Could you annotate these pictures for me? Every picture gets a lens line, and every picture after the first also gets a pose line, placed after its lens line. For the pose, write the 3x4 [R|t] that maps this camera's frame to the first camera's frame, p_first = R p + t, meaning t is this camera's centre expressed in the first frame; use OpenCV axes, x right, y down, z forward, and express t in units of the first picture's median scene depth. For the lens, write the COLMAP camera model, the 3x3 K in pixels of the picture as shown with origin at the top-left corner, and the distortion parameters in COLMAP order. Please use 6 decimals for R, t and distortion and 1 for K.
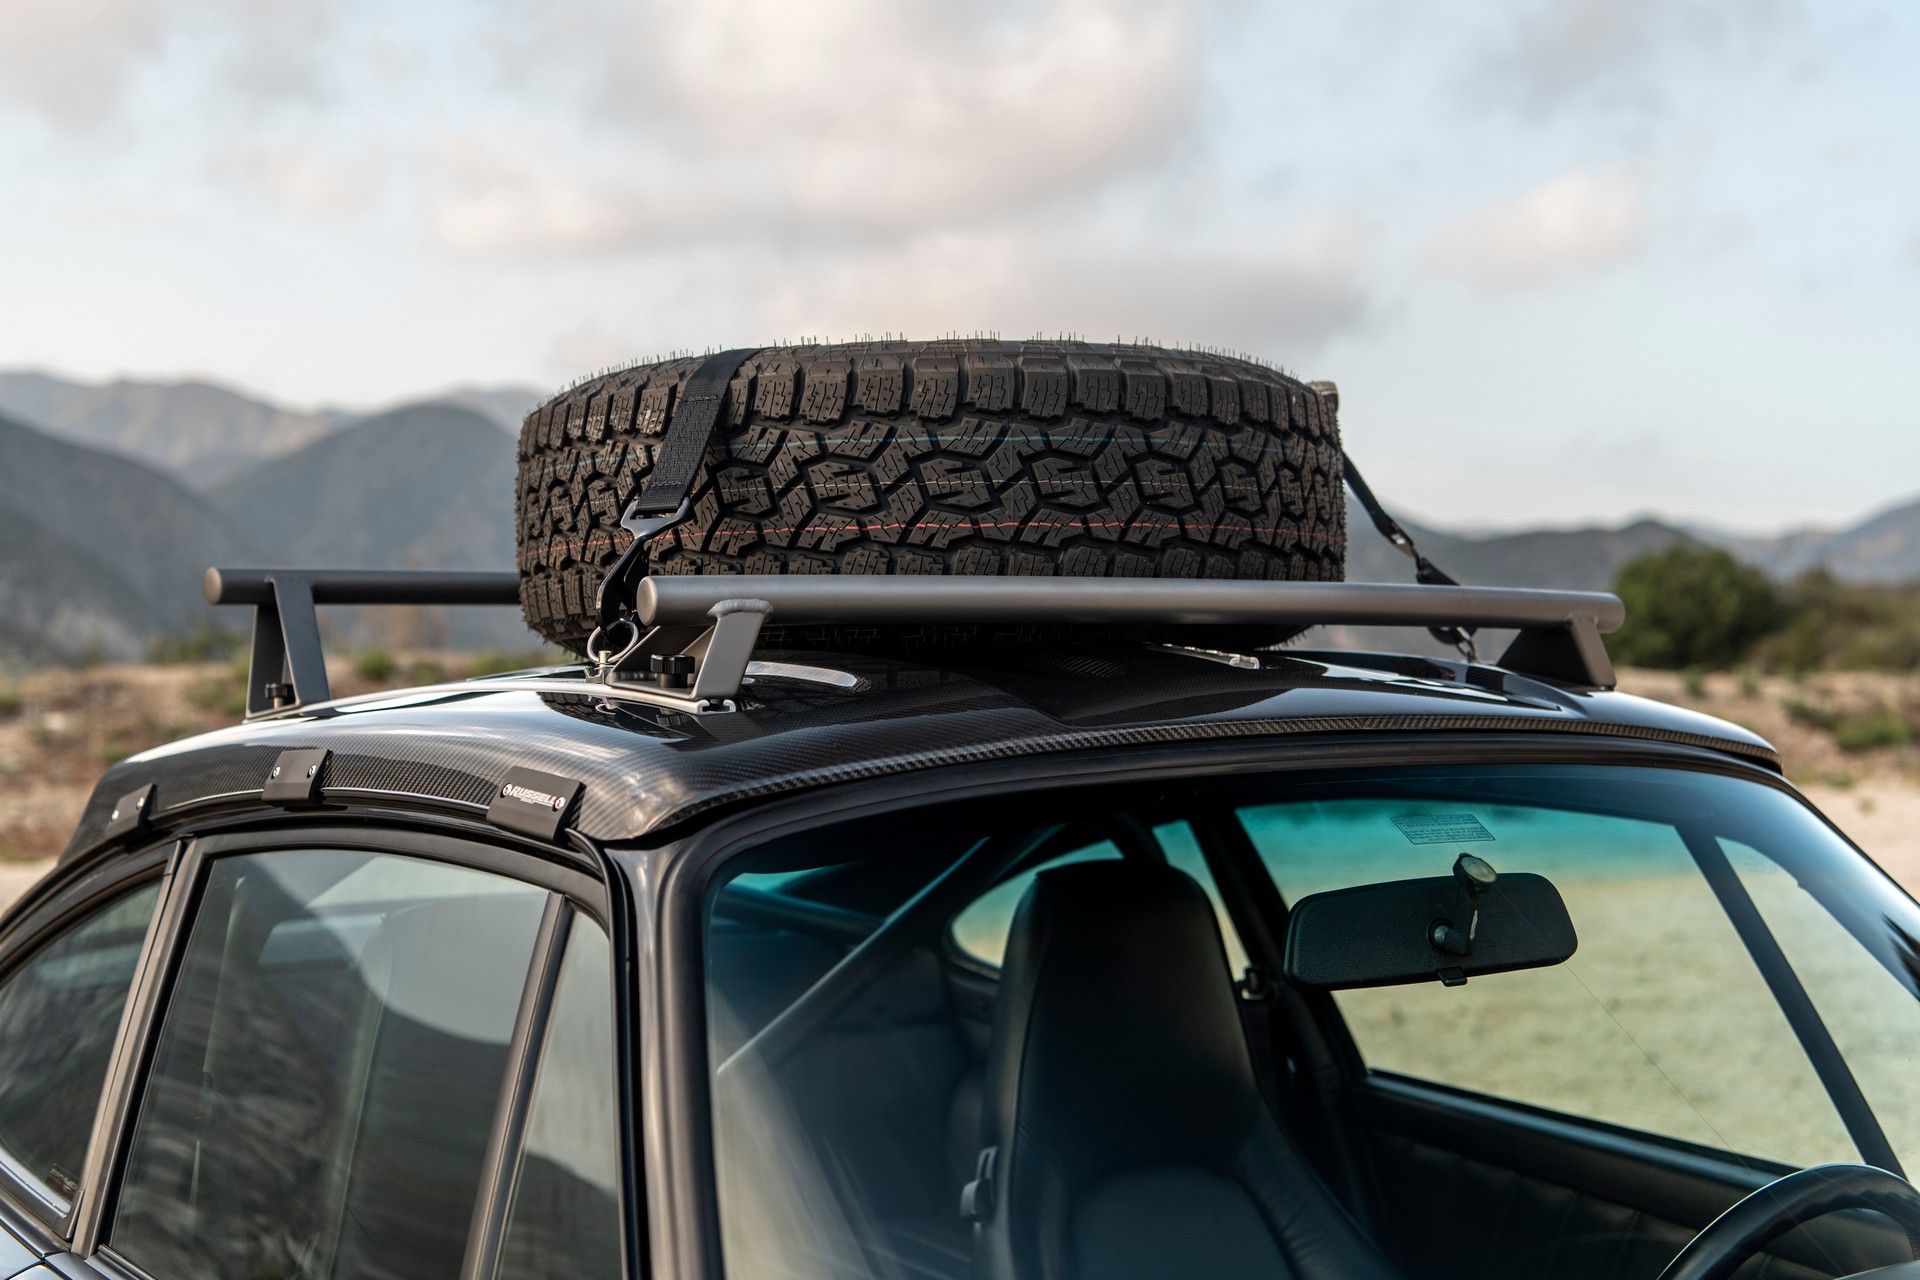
lens RADIAL K [[2987.6, 0, 960.0], [0, 2987.6, 640.0], [0, 0, 1]] dist [0.008076, 0.008239]
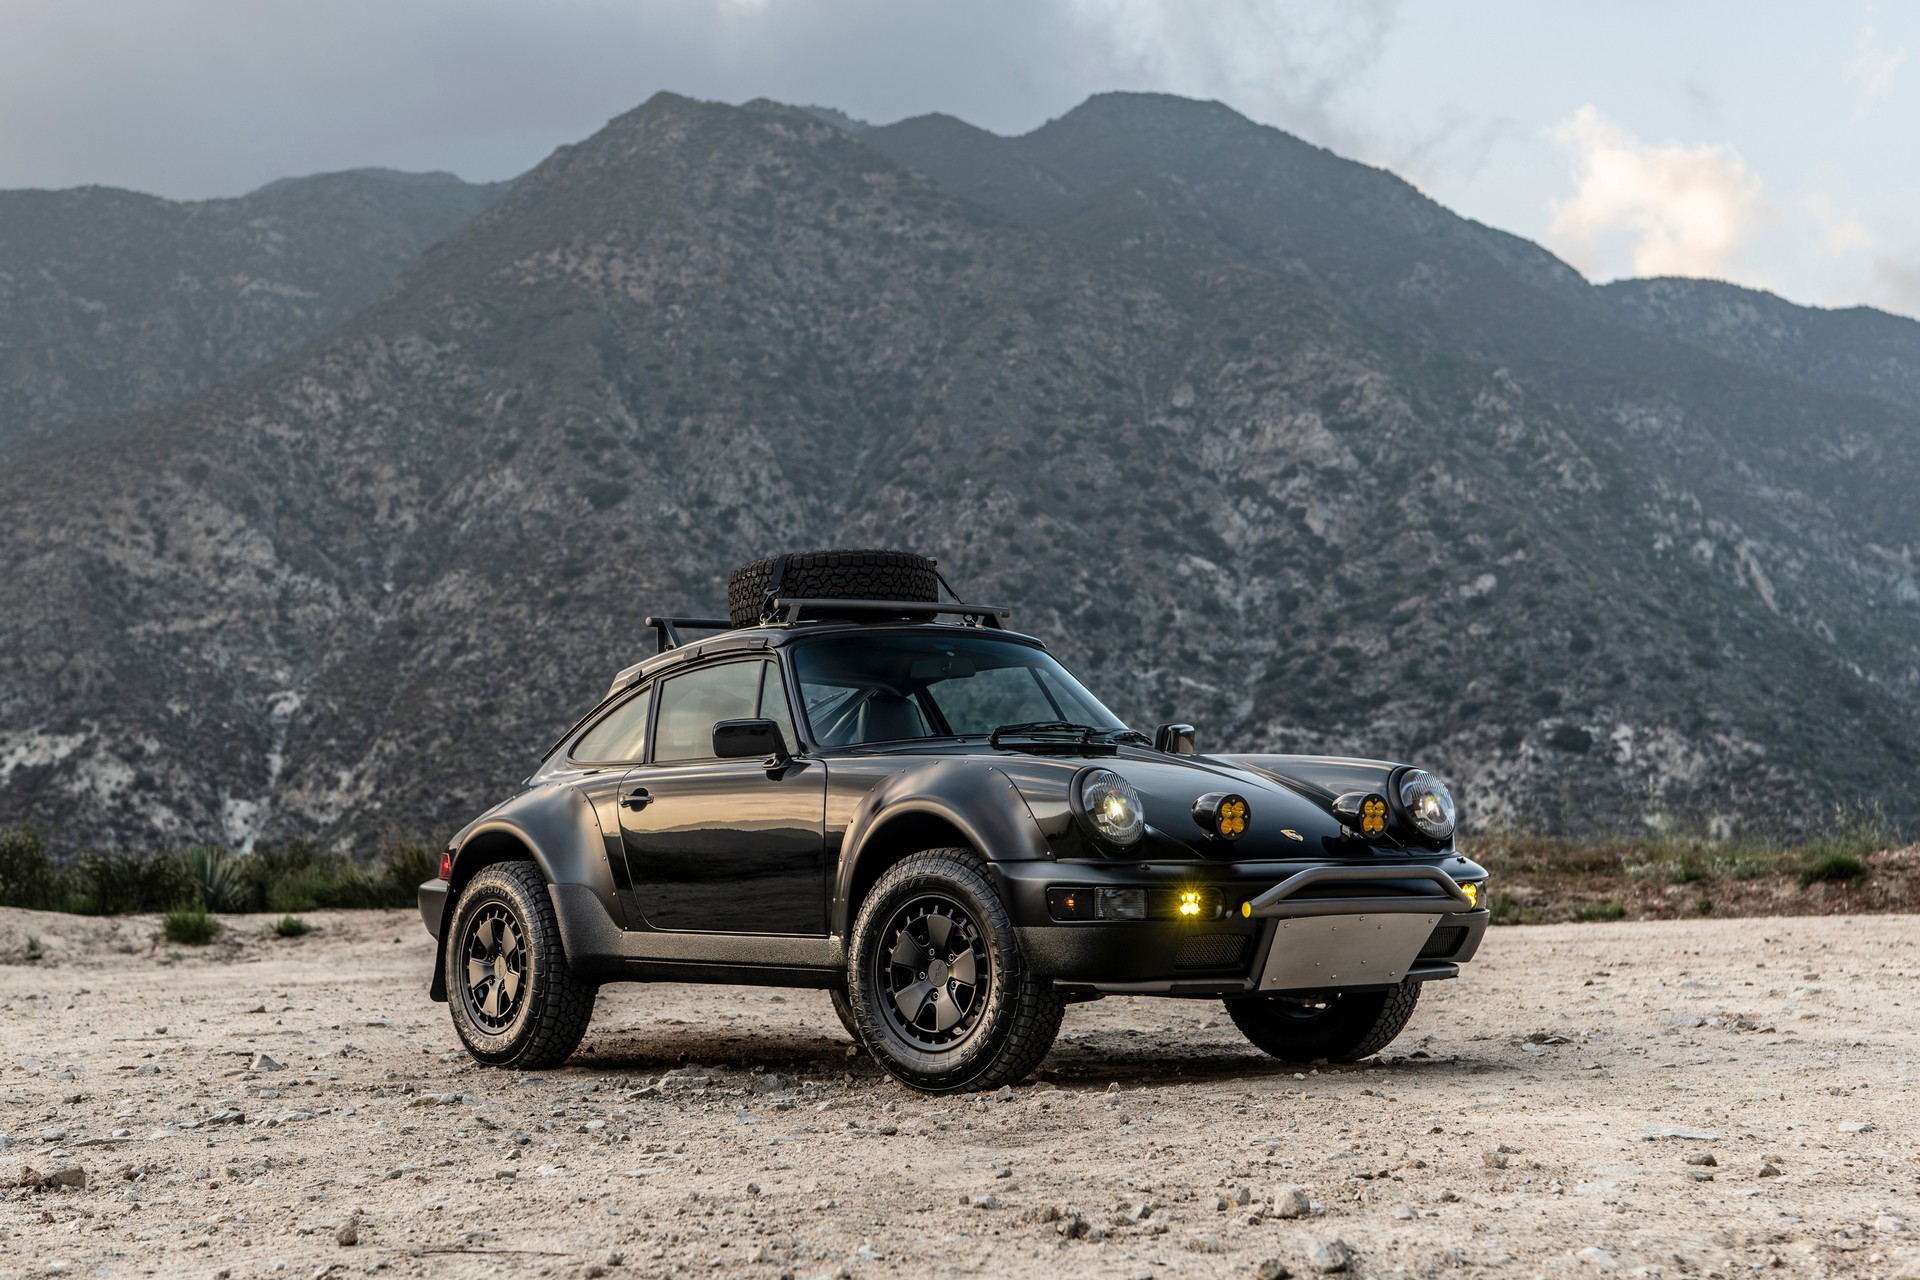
lens RADIAL K [[3335.9, 0, 960.0], [0, 3335.9, 640.0], [0, 0, 1]] dist [0.246248, -0.105420]
pose [[0.998197, -0.040187, 0.044582, -0.052108], [0.044360, 0.994301, -0.096945, 0.571955], [-0.040432, 0.098748, 0.994291, -4.291715]]
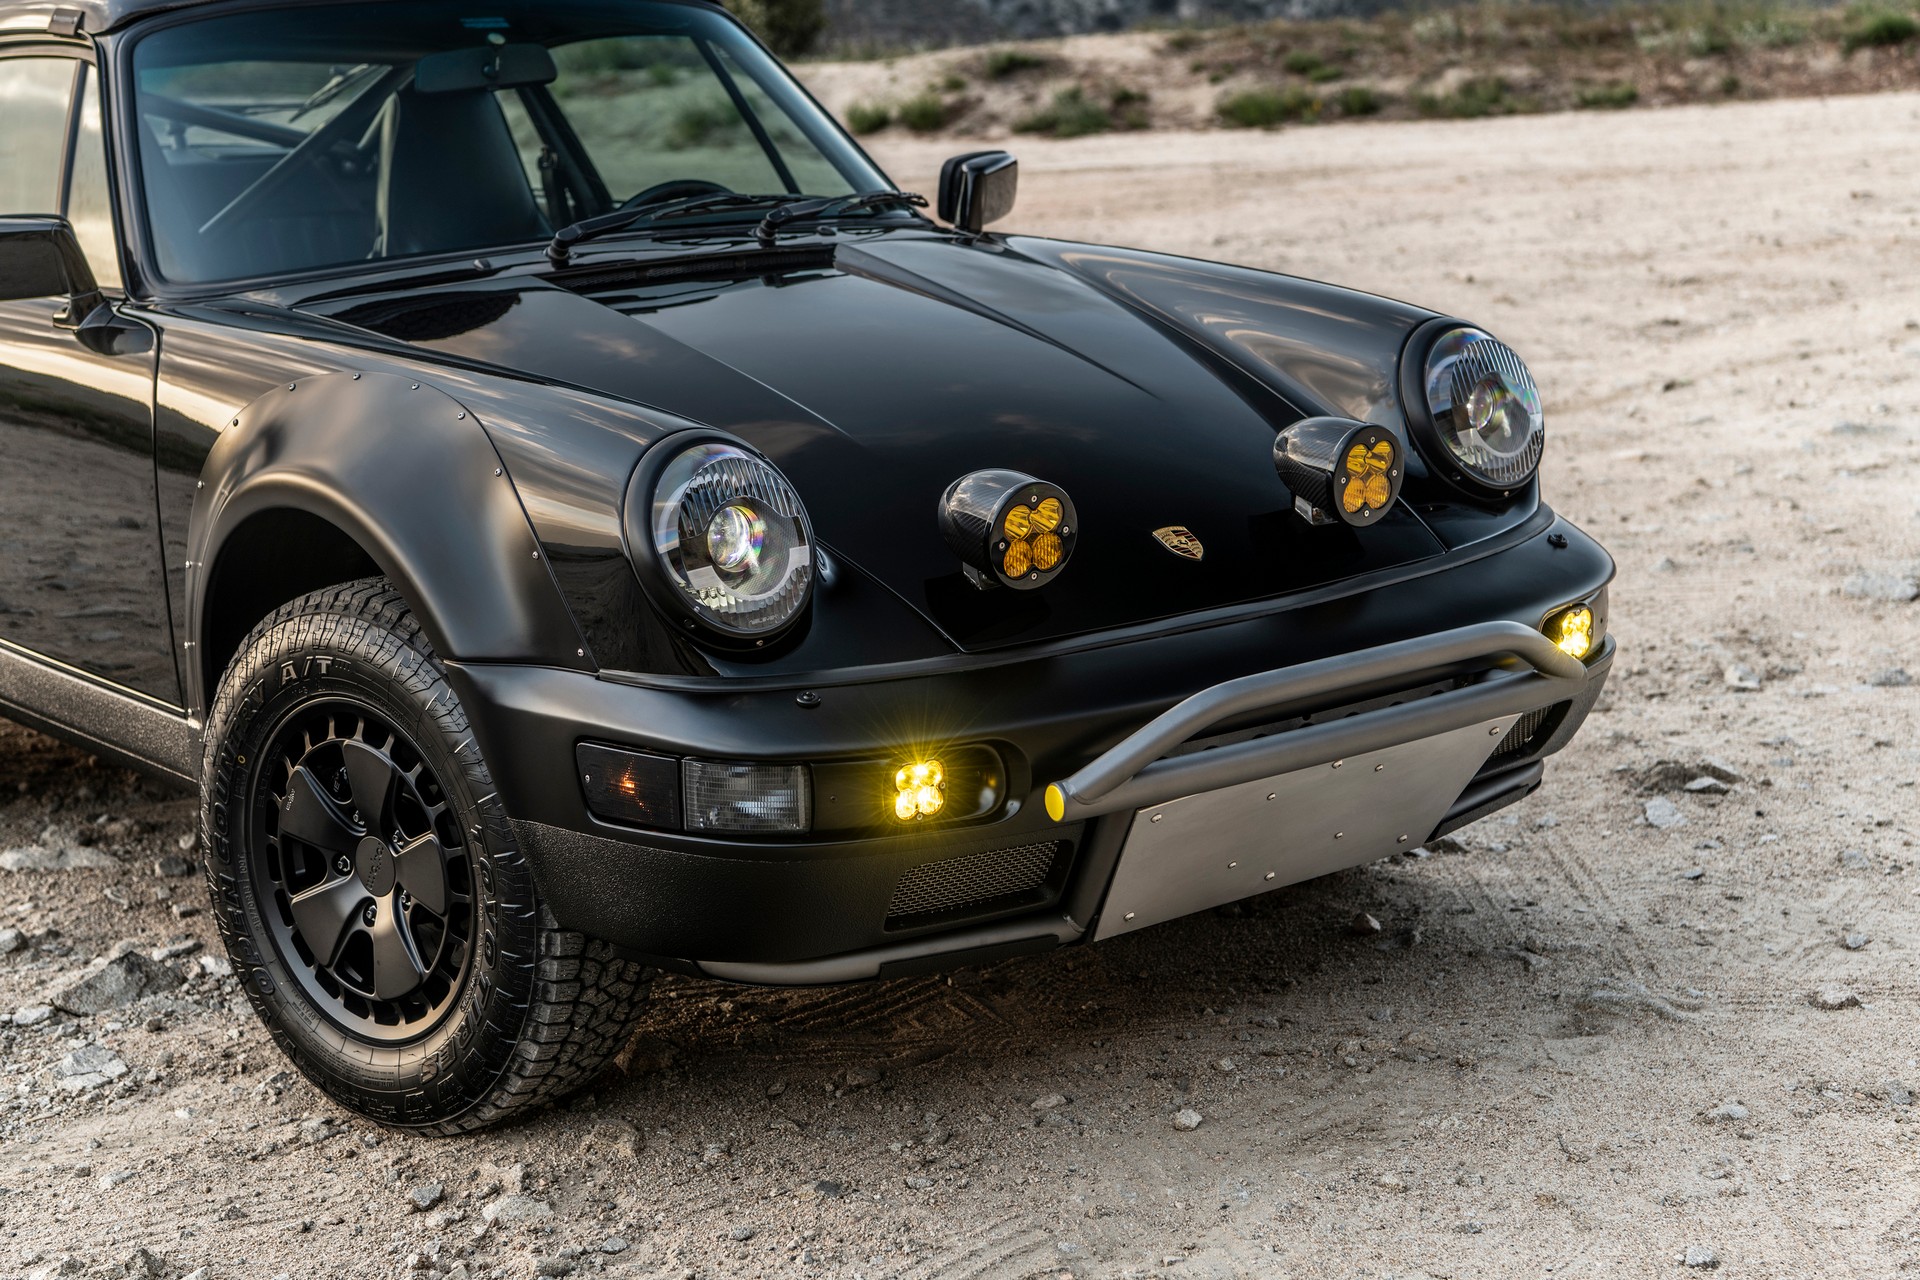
lens RADIAL K [[3122.7, 0, 960.0], [0, 3122.7, 640.0], [0, 0, 1]] dist [0.241567, 0.134065]
pose [[0.997032, -0.070222, 0.031563, 0.415526], [0.063520, 0.981952, 0.178146, 0.119860], [-0.043503, -0.175613, 0.983498, -1.484719]]
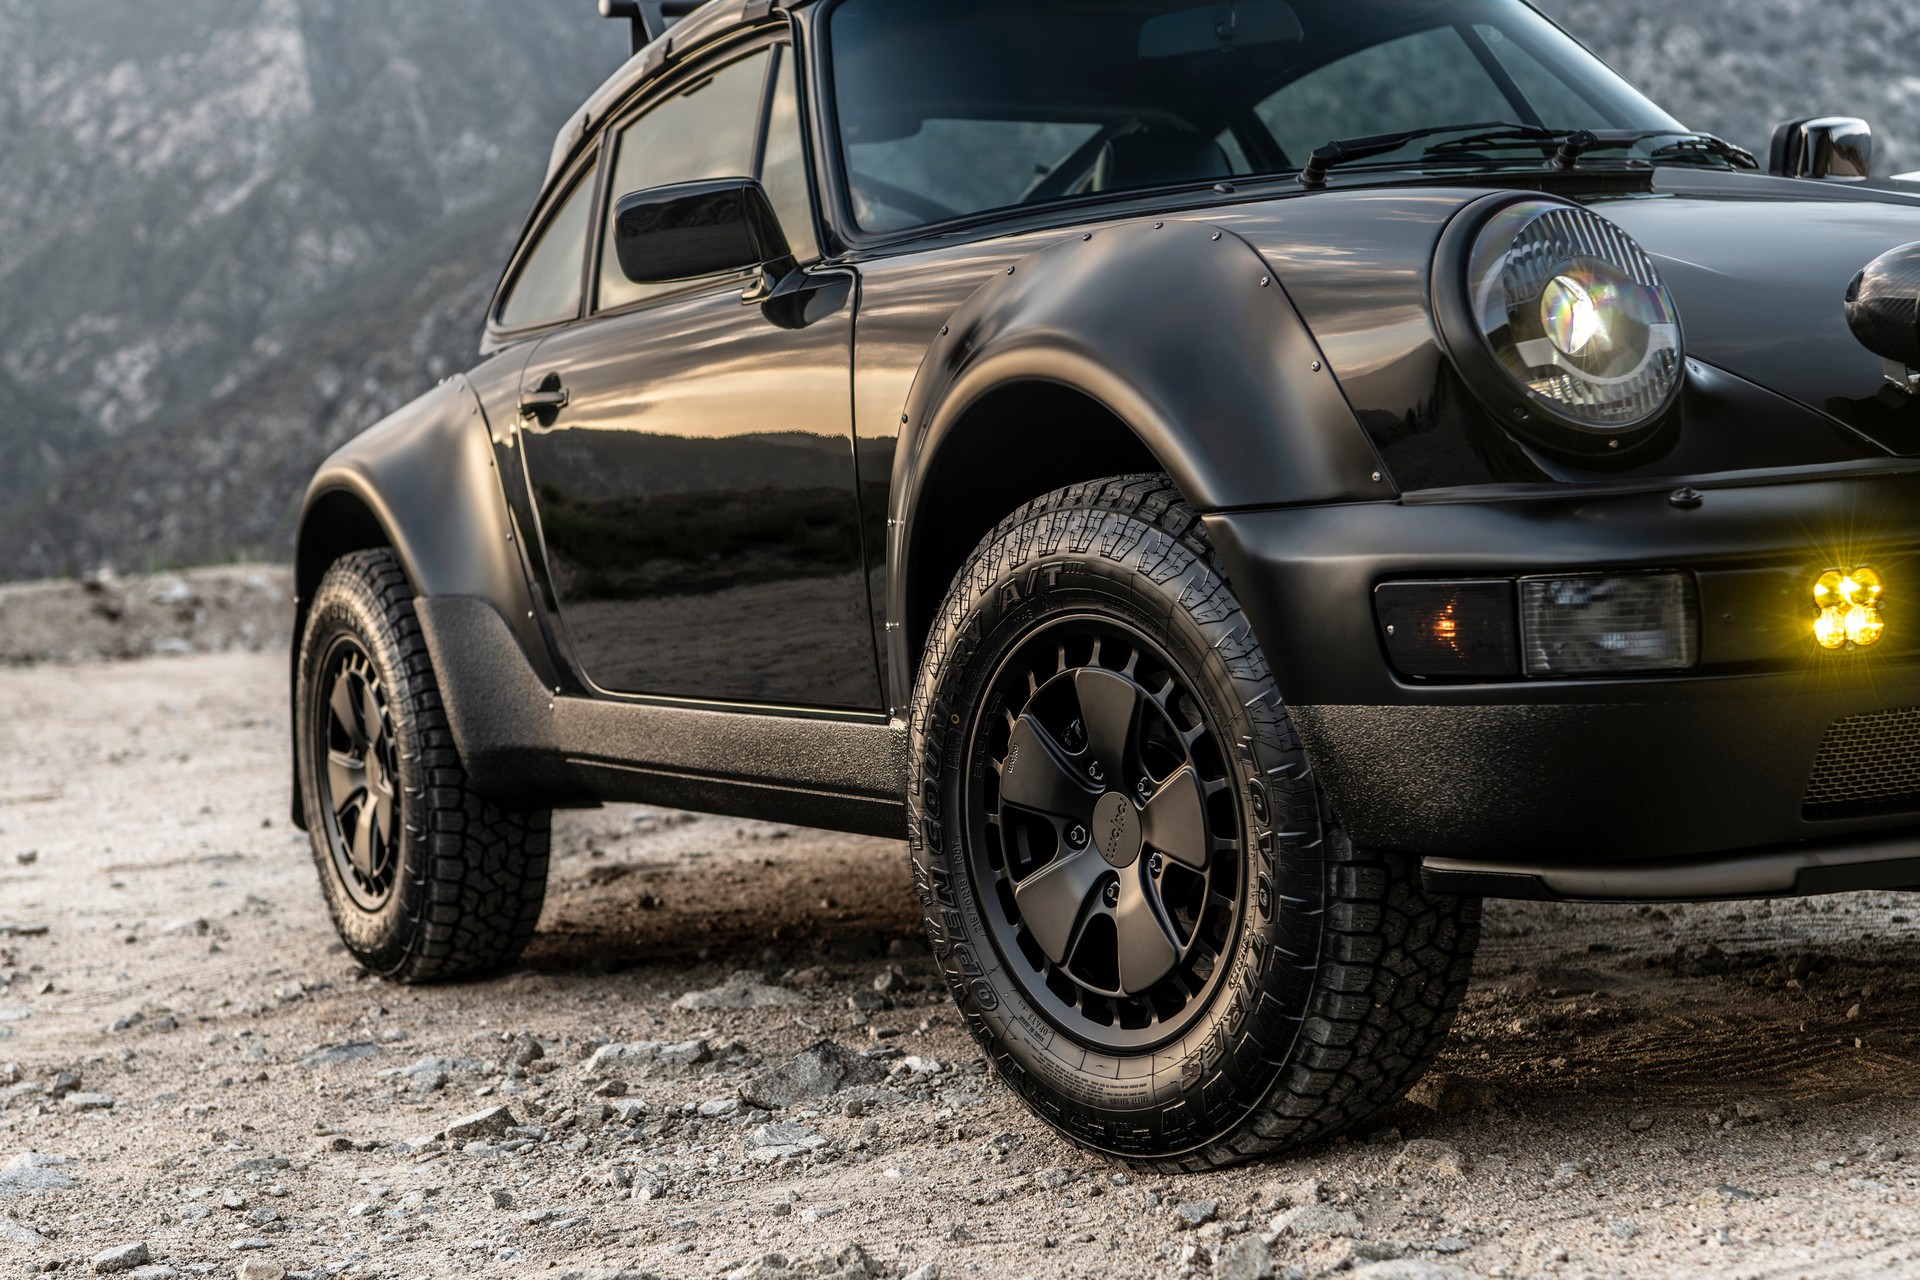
lens RADIAL K [[3419.5, 0, 909.4], [0, 3419.5, 649.4], [0, 0, 1]] dist [0.132655, 1.006940]
pose [[0.978911, -0.104196, -0.175715, 0.314790], [0.107113, 0.994221, 0.007173, 0.468185], [0.173952, -0.025843, 0.984415, -1.270406]]
